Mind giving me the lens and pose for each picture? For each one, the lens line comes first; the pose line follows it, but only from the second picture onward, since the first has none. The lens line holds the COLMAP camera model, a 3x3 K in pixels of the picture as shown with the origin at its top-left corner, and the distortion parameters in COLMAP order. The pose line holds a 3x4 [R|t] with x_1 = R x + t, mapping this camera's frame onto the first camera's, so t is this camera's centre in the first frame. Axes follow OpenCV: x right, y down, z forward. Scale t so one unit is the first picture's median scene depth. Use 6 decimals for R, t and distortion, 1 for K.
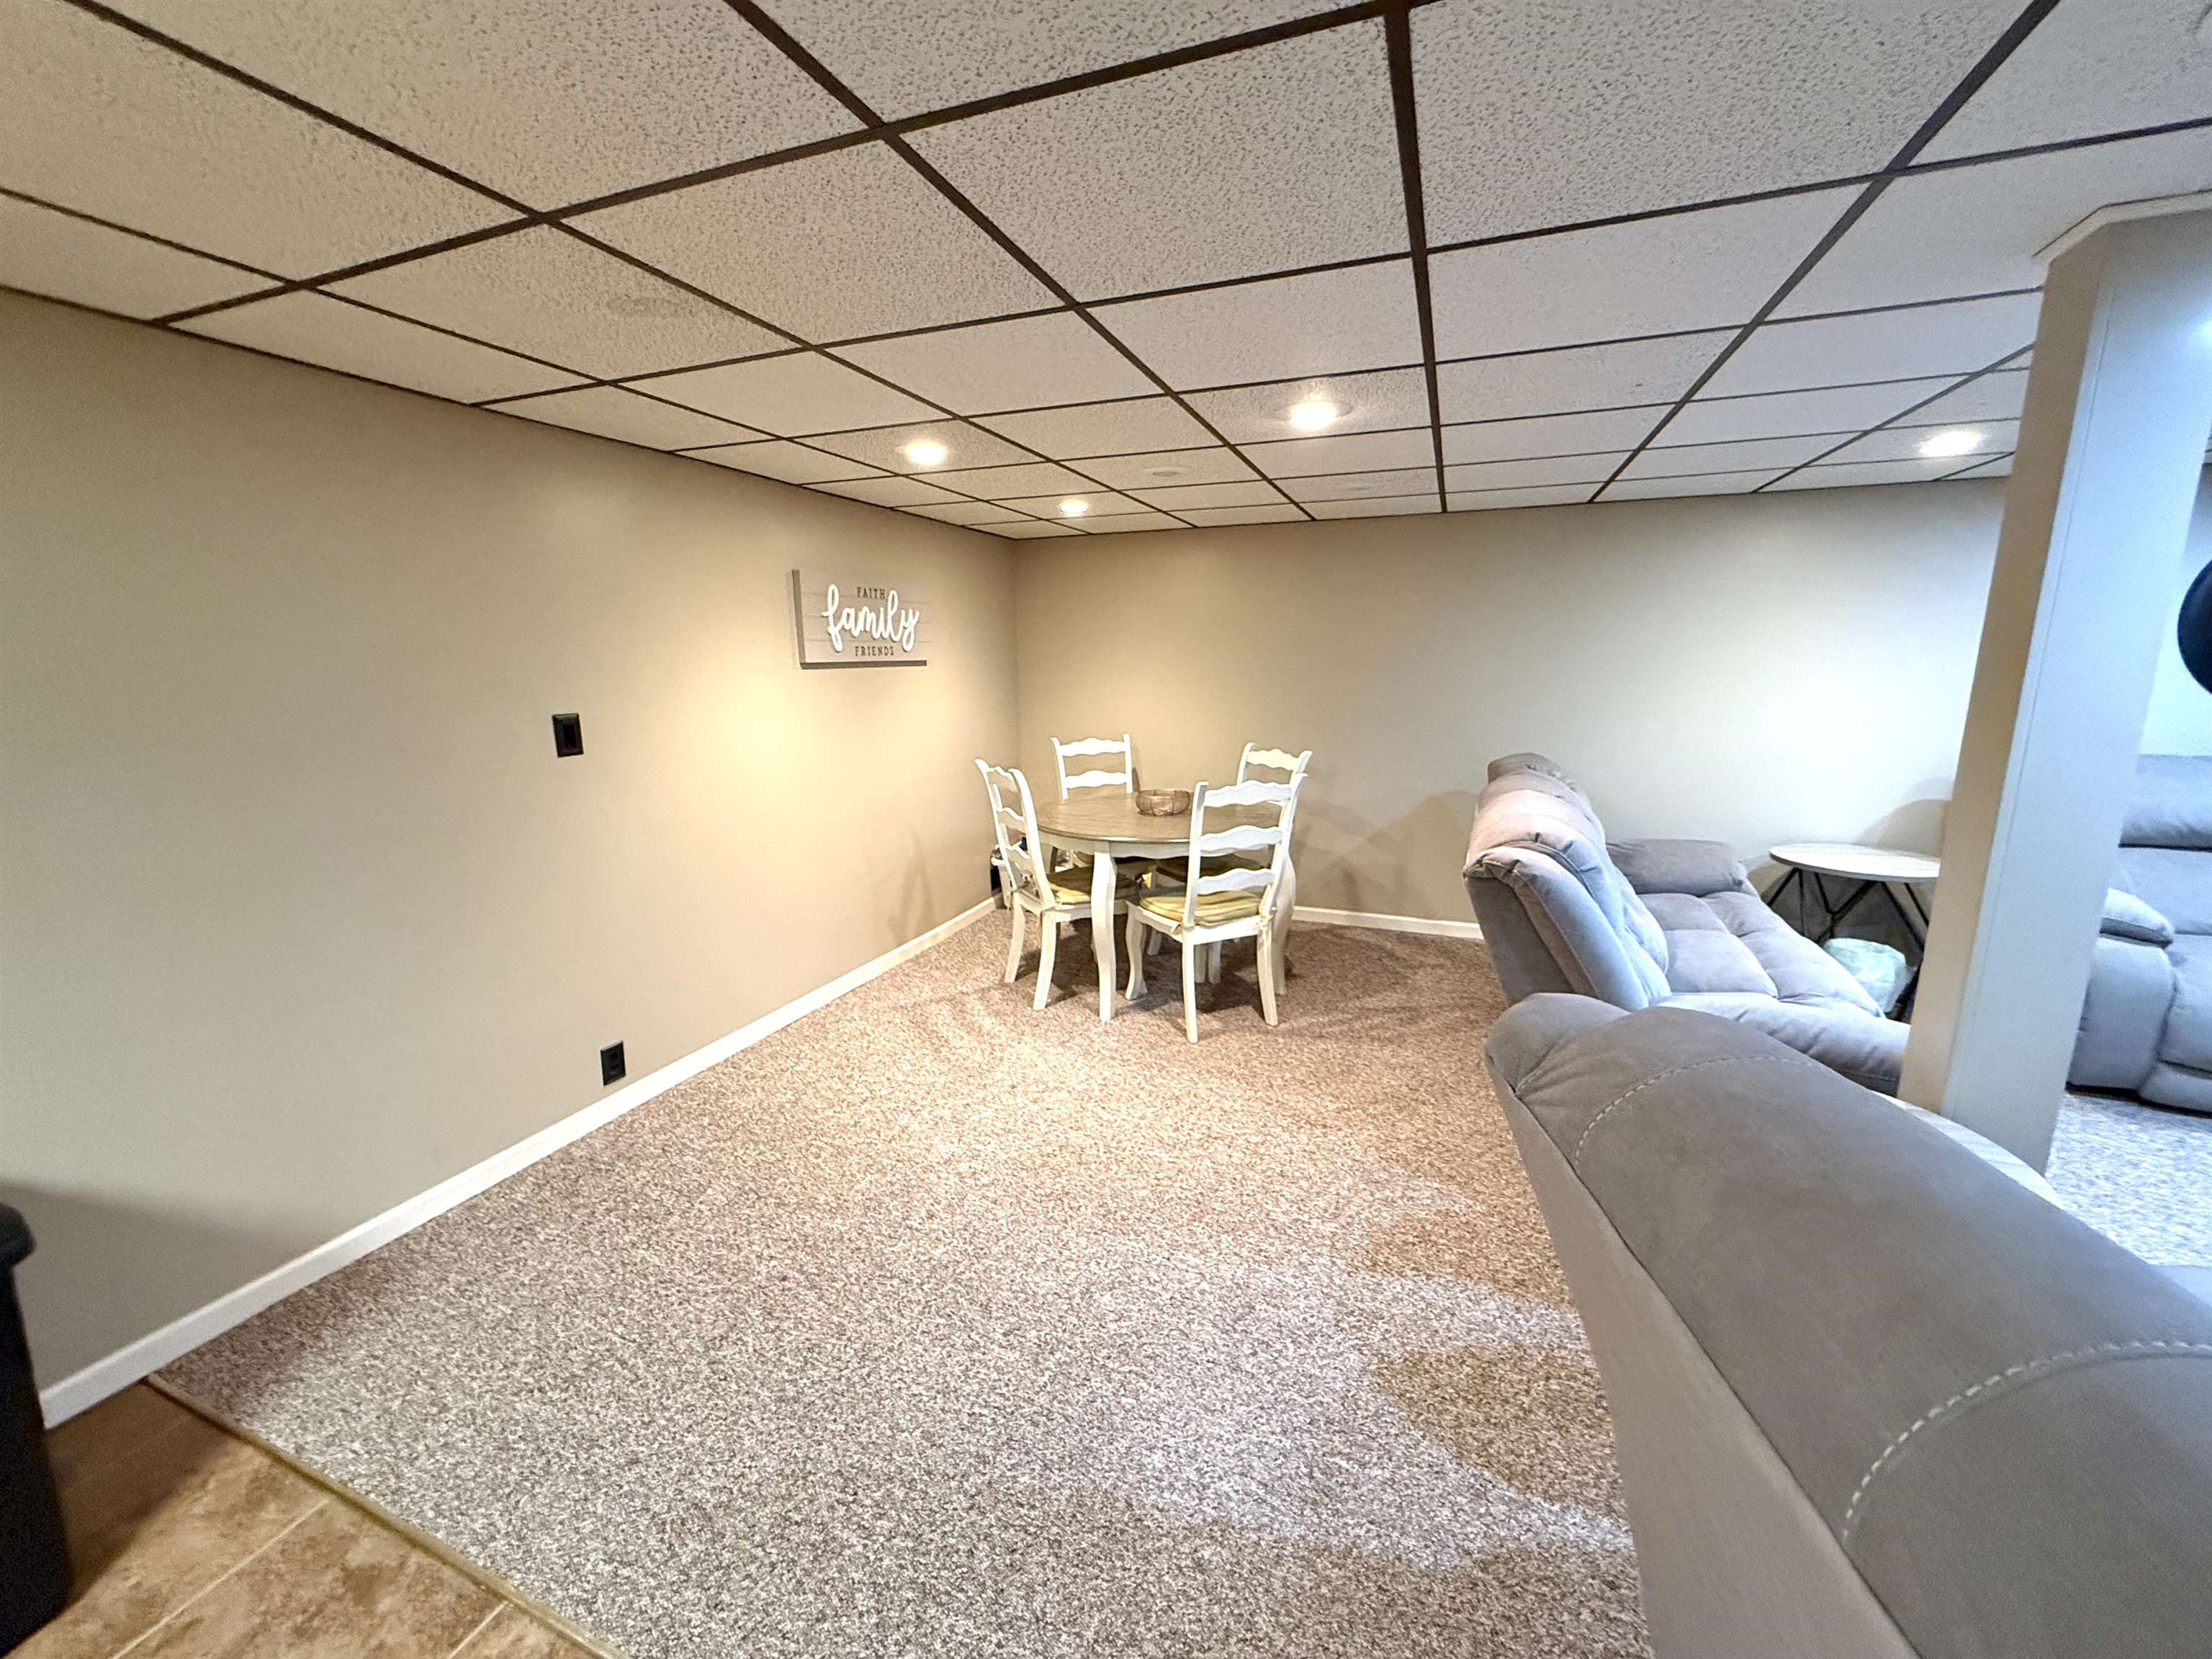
lens RADIAL K [[887.7, 0, 1106.0], [0, 887.7, 829.5], [0, 0, 1]] dist [-0.000229, -0.000172]
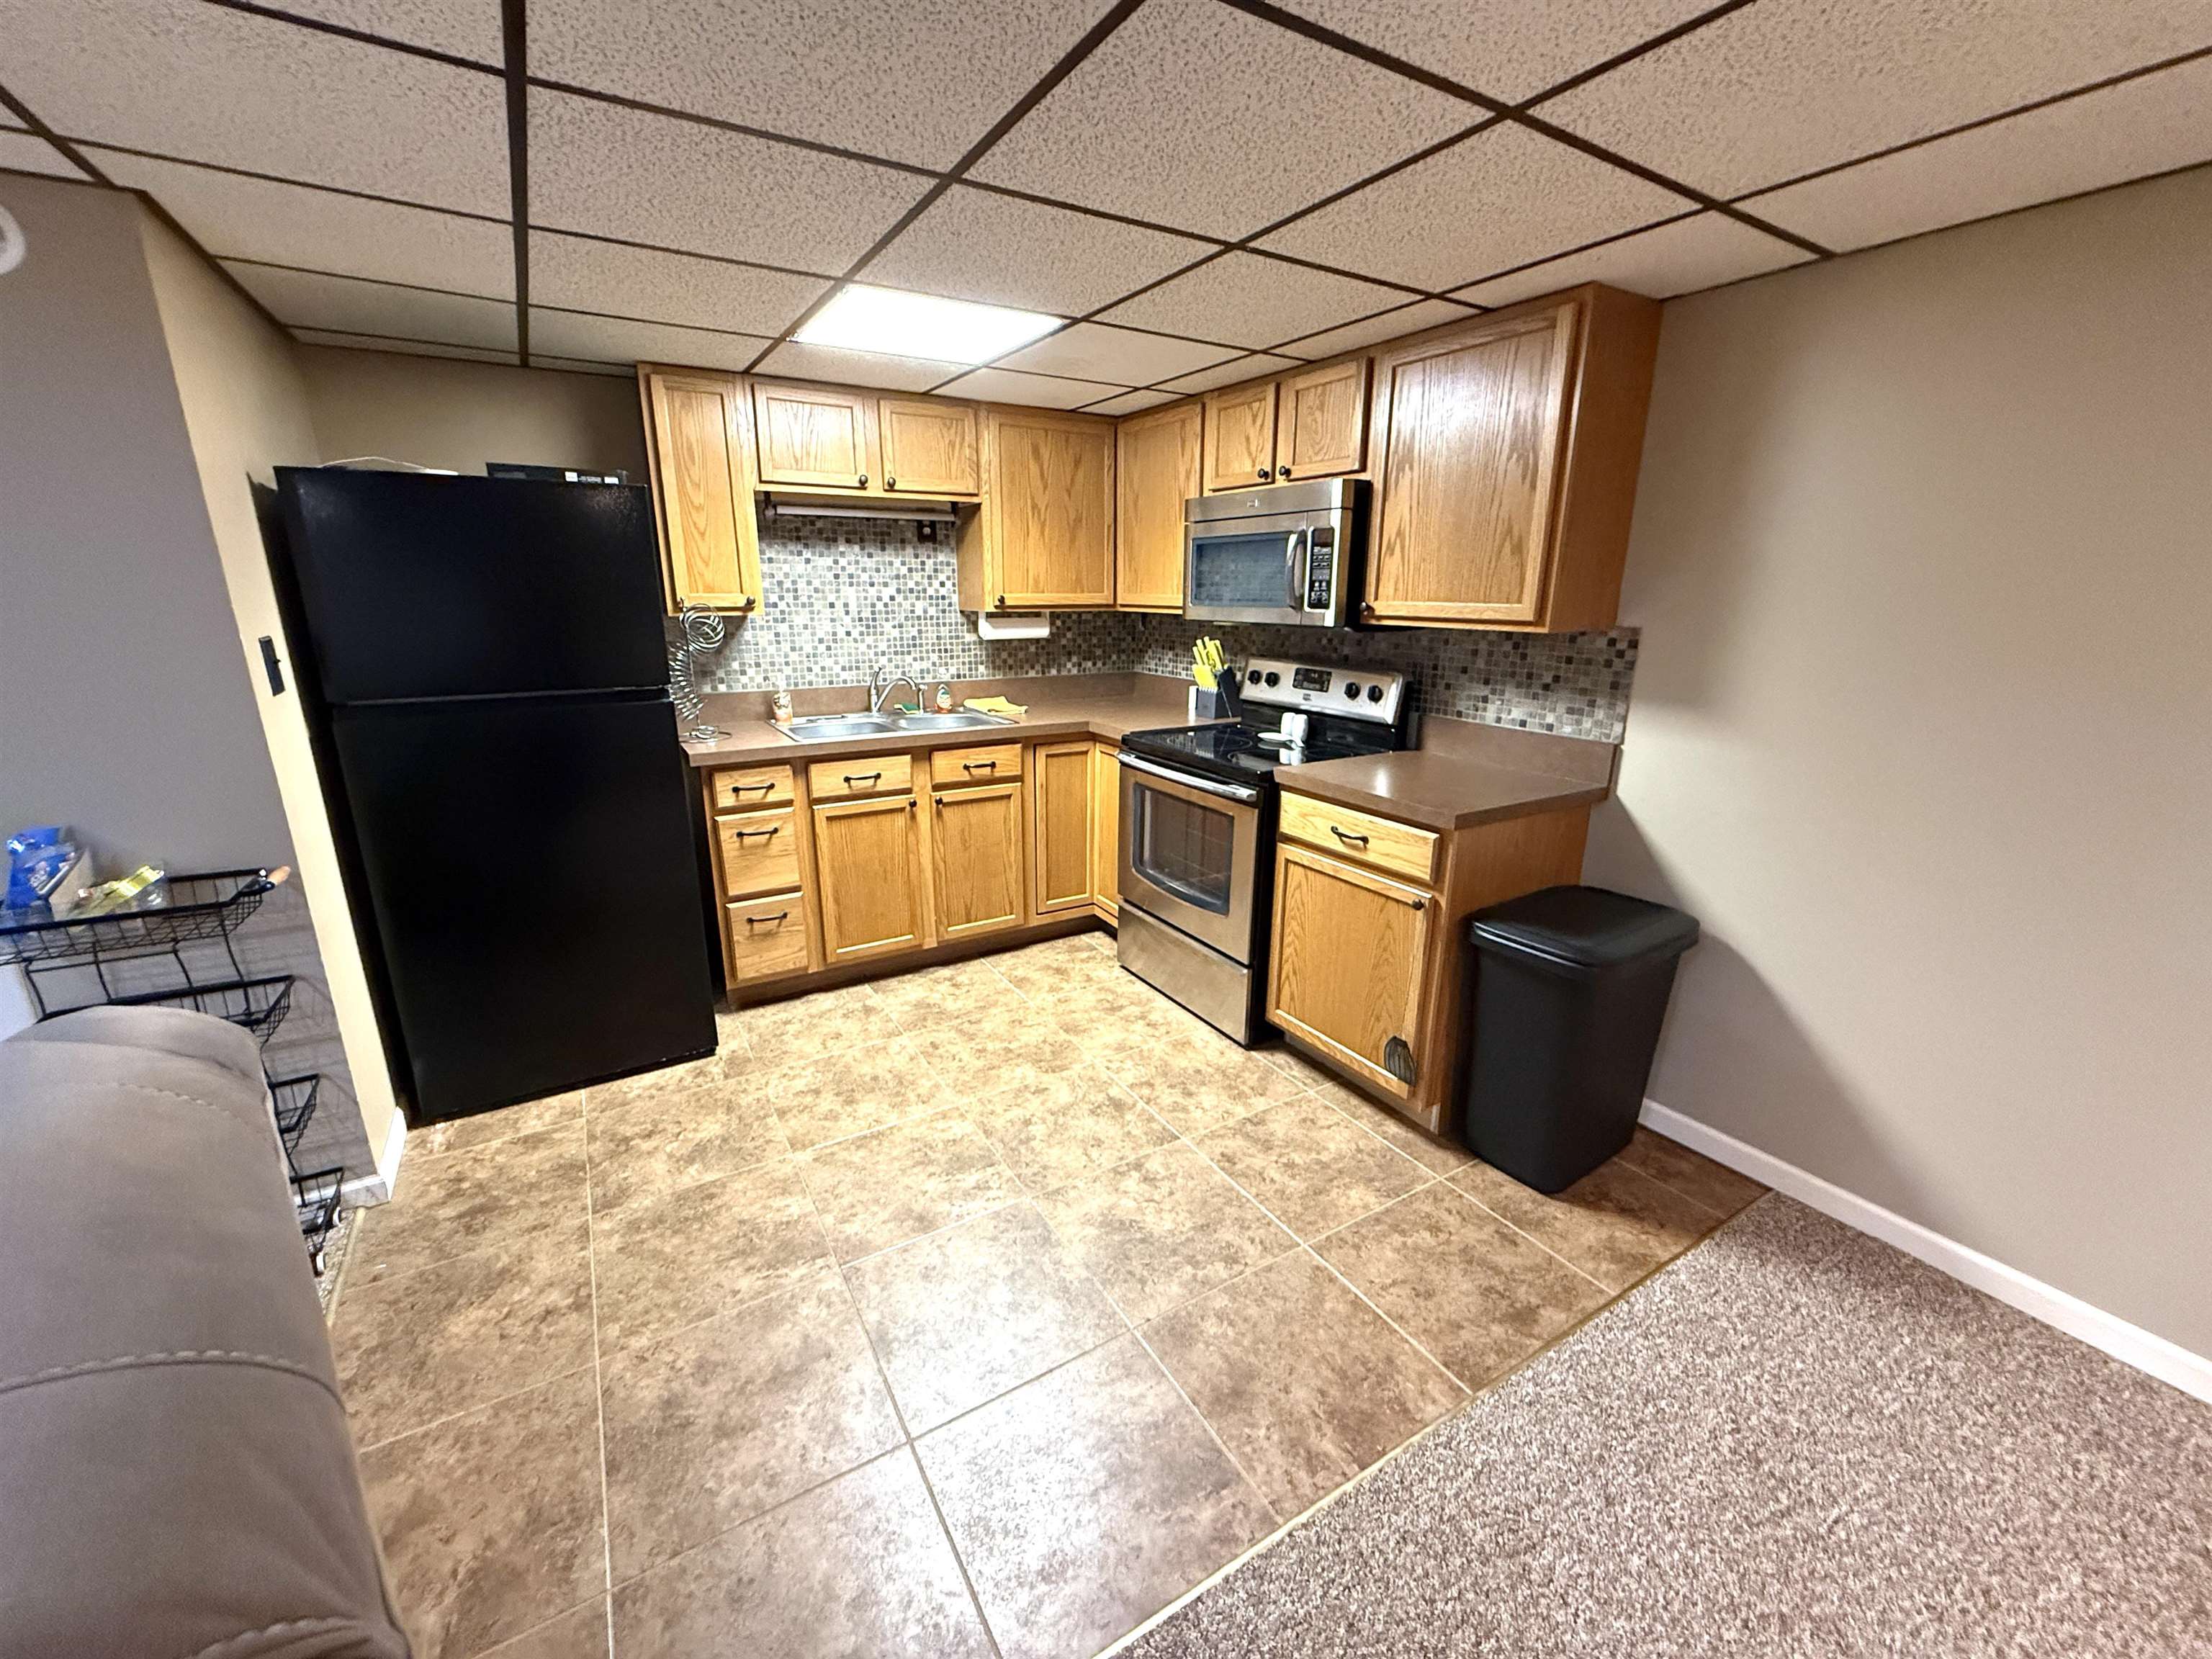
lens RADIAL K [[887.7, 0, 1106.0], [0, 887.7, 829.5], [0, 0, 1]] dist [-0.000229, -0.000172]
pose [[-0.601944, 0.219606, -0.767748, 0.340964], [-0.152538, 0.912116, 0.380496, -0.181068], [0.783834, 0.346148, -0.515544, 0.918692]]
